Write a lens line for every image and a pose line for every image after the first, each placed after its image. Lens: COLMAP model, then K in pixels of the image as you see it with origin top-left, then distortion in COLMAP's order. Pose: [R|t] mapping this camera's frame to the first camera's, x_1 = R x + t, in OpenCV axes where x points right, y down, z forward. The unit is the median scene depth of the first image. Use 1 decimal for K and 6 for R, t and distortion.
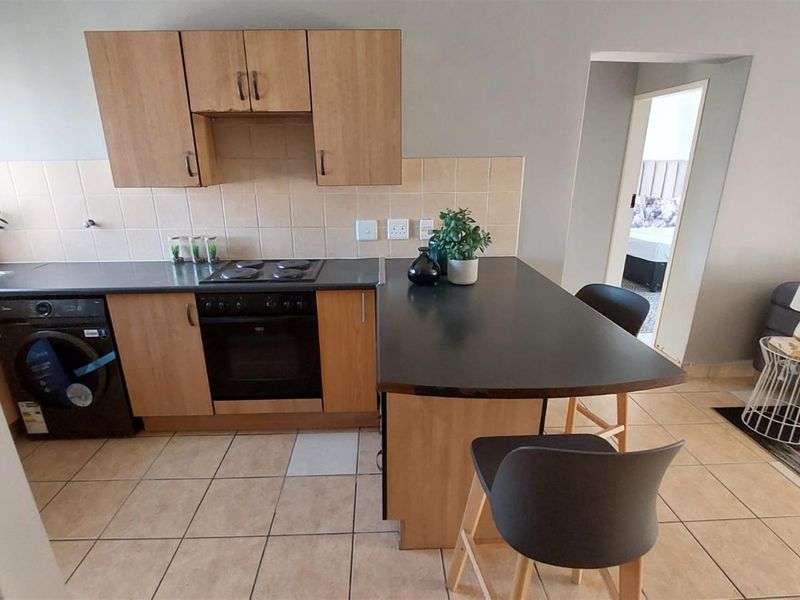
lens RADIAL K [[426.1, 0, 389.3], [0, 426.1, 304.1], [0, 0, 1]] dist [-0.004475, -0.008881]
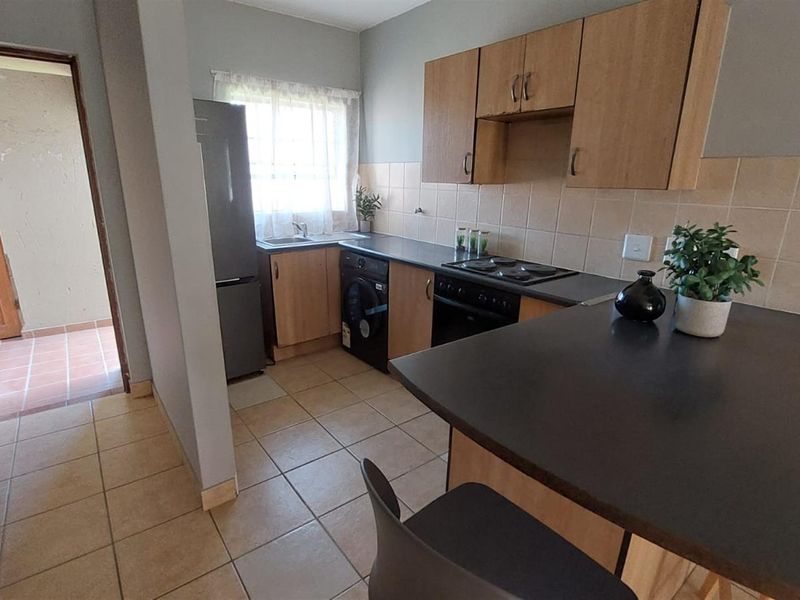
lens RADIAL K [[426.1, 0, 389.3], [0, 426.1, 304.1], [0, 0, 1]] dist [-0.004475, -0.008881]
pose [[0.577330, 0.250229, -0.777223, 0.388279], [-0.279717, 0.954897, 0.099655, -0.023306], [0.767104, 0.159868, 0.621284, 0.184818]]
